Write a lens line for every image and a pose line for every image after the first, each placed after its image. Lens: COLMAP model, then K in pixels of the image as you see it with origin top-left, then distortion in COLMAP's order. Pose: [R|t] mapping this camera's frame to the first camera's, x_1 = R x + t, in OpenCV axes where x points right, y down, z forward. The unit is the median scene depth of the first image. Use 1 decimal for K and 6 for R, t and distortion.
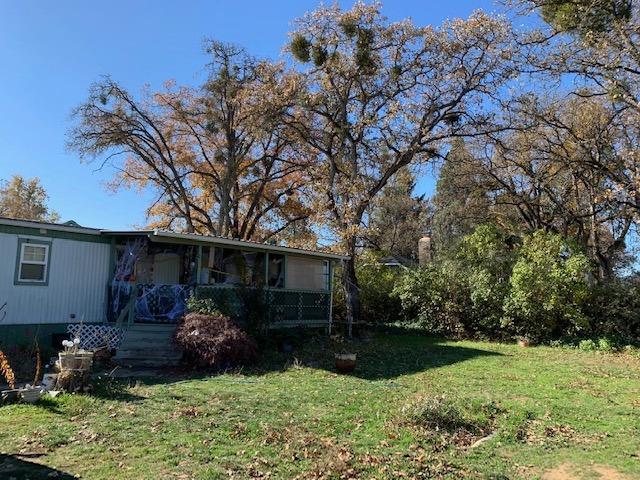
lens RADIAL K [[486.1, 0, 320.0], [0, 486.1, 240.0], [0, 0, 1]] dist [0.016238, -0.006370]
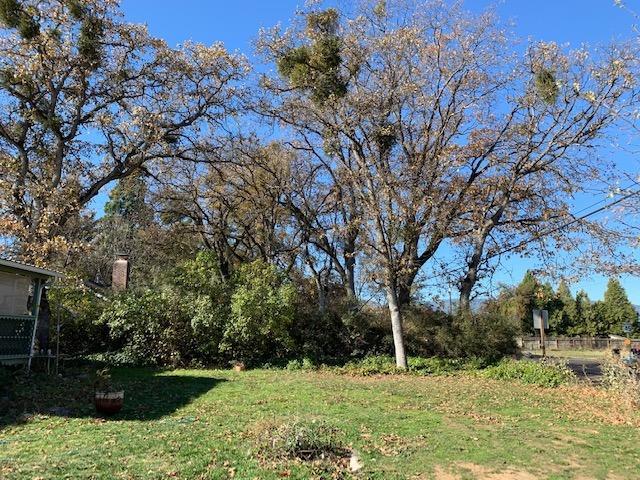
lens RADIAL K [[486.1, 0, 320.0], [0, 486.1, 240.0], [0, 0, 1]] dist [0.016238, -0.006370]
pose [[0.772208, 0.099987, 0.627453, -0.122617], [-0.062266, 0.994695, -0.081877, 0.015508], [-0.632312, 0.024157, 0.774337, 0.081024]]
